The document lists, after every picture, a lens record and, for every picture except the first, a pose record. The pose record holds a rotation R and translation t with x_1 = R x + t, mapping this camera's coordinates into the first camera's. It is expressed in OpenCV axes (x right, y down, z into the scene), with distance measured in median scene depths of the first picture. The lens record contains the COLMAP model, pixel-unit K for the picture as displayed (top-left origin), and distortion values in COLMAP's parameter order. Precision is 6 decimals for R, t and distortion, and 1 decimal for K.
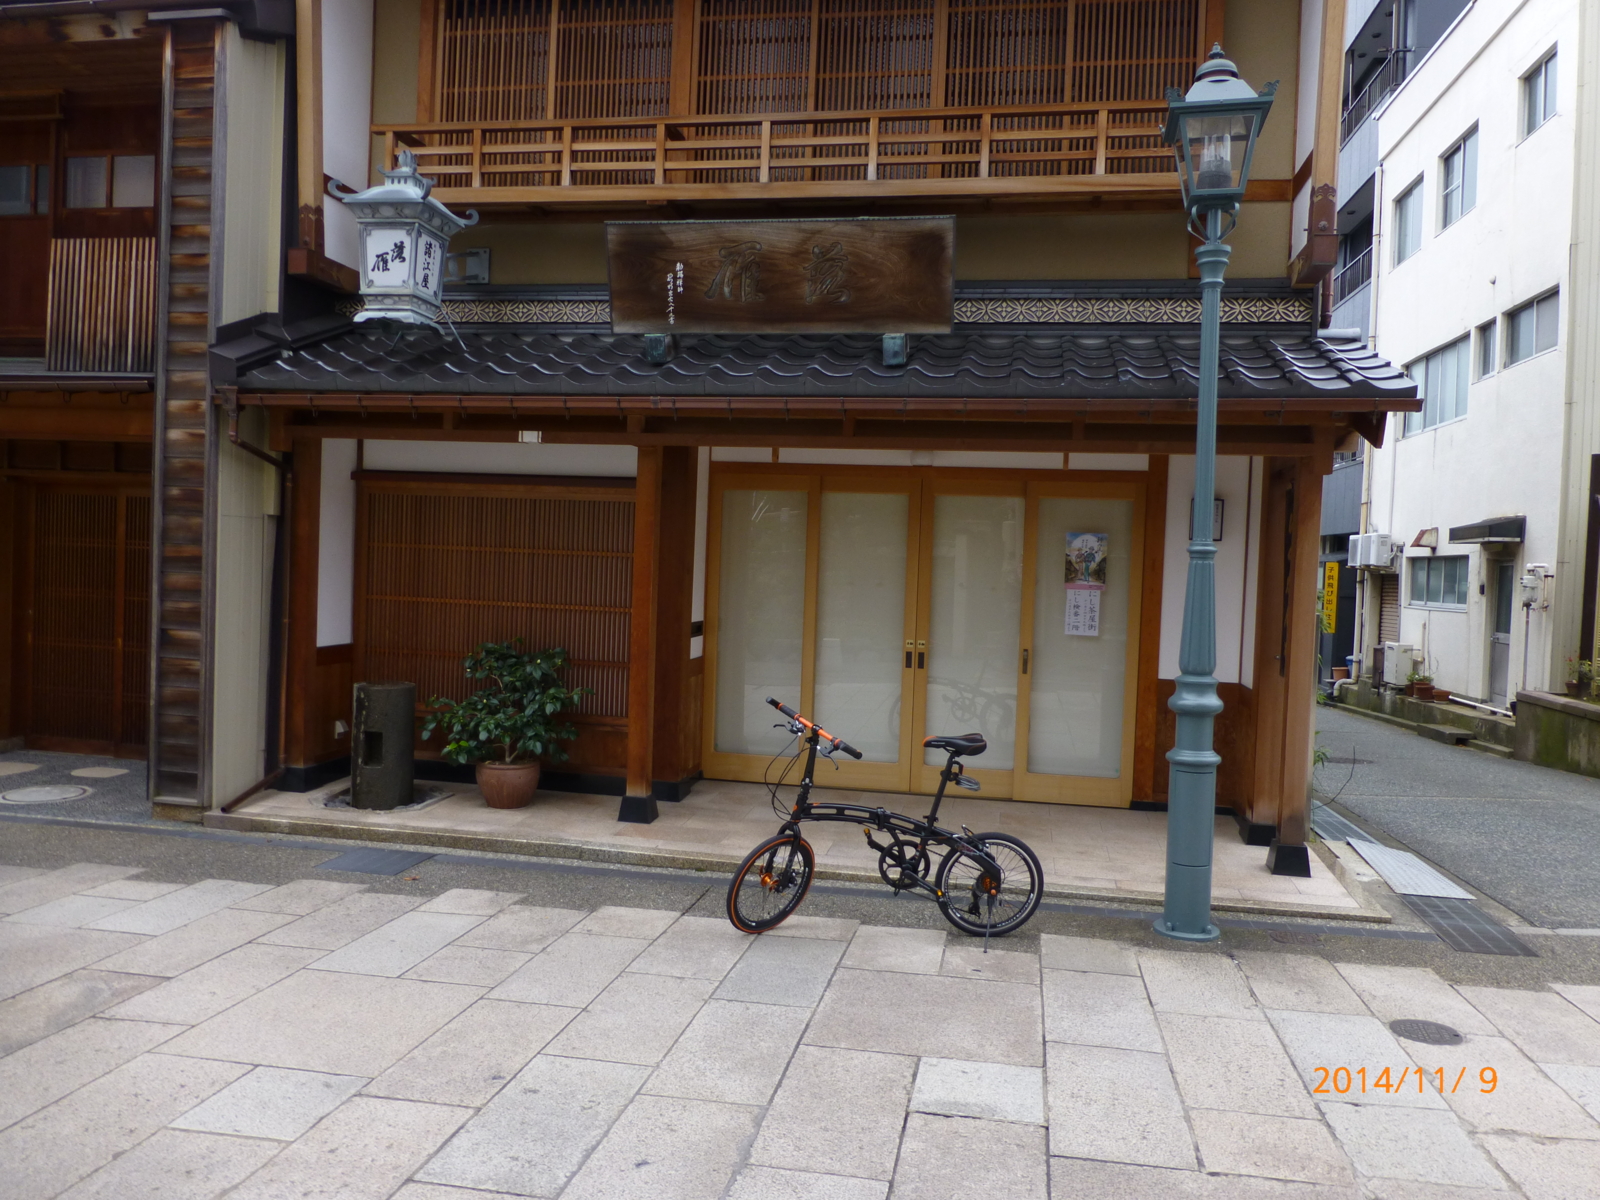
lens RADIAL K [[1143.6, 0, 800.0], [0, 1143.6, 600.0], [0, 0, 1]] dist [-0.026200, -0.000874]
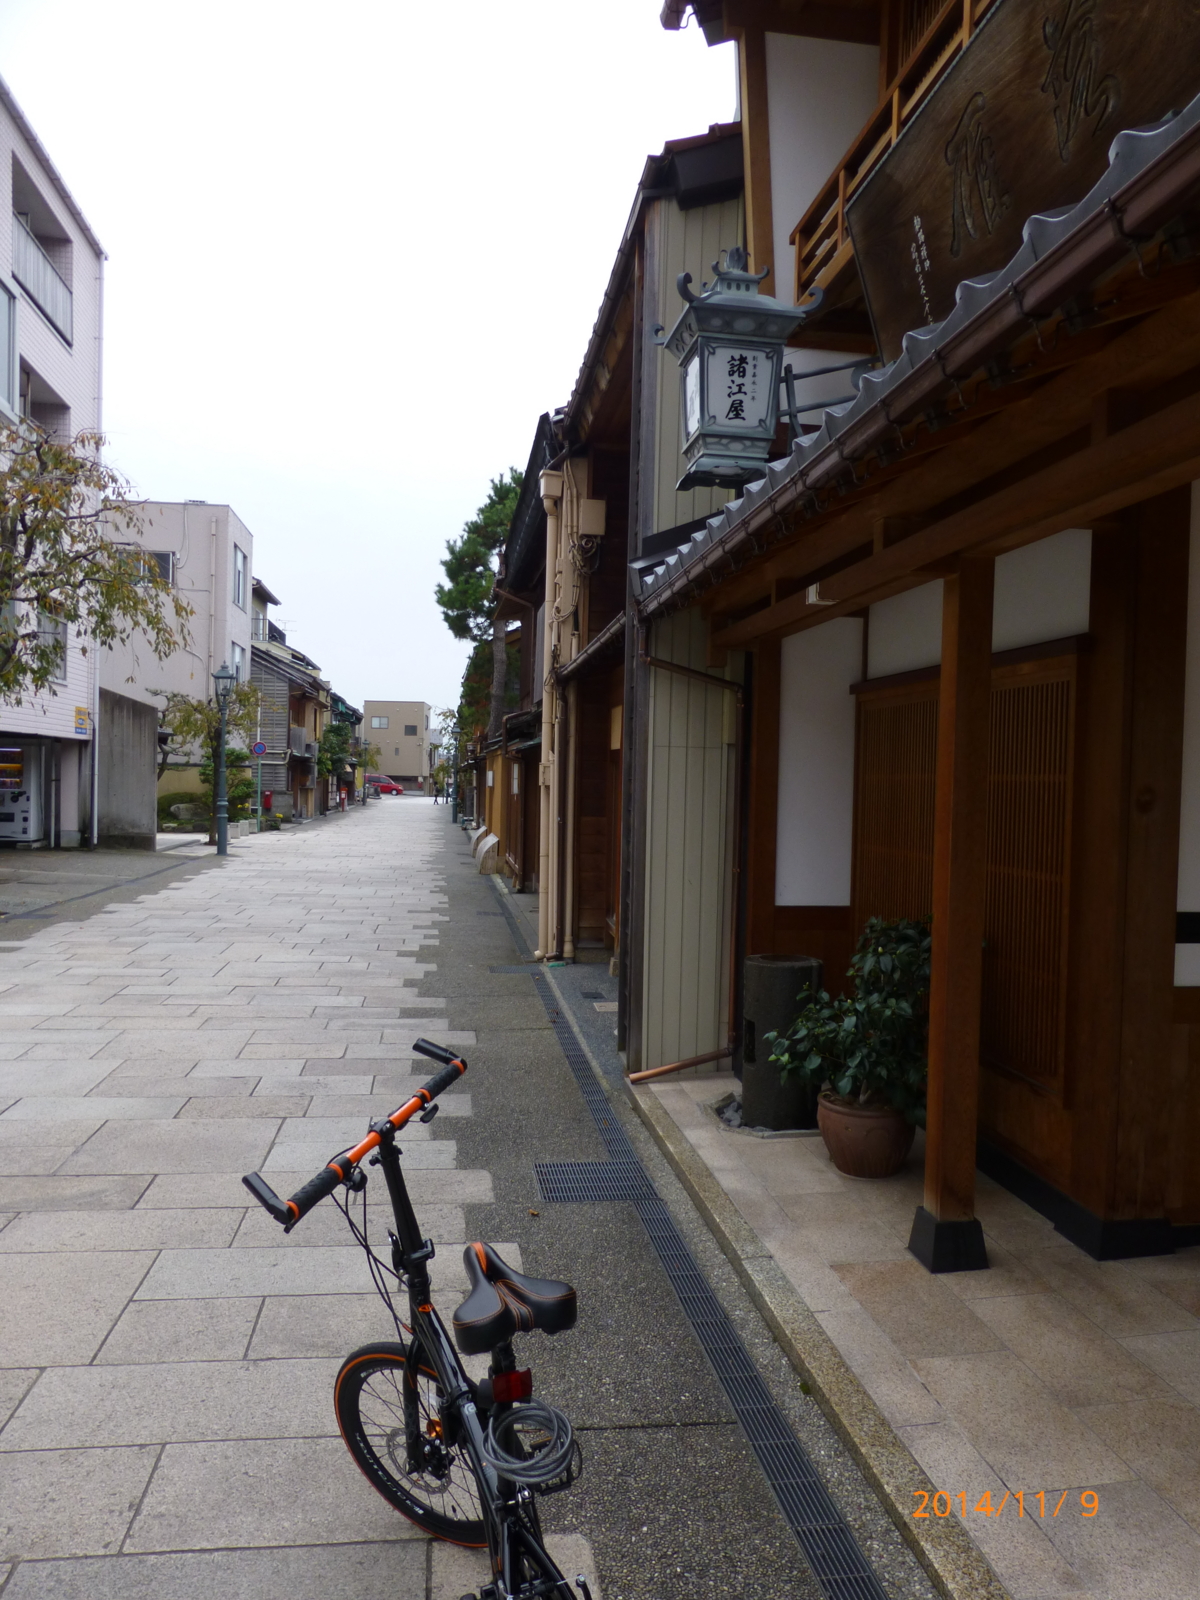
lens RADIAL K [[1143.6, 0, 600.0], [0, 1143.6, 800.0], [0, 0, 1]] dist [-0.026200, -0.000874]
pose [[0.329810, -0.017976, -0.943876, 0.337000], [-0.042772, 0.998507, -0.033962, -0.000242], [0.943078, 0.051573, 0.328549, 0.698744]]
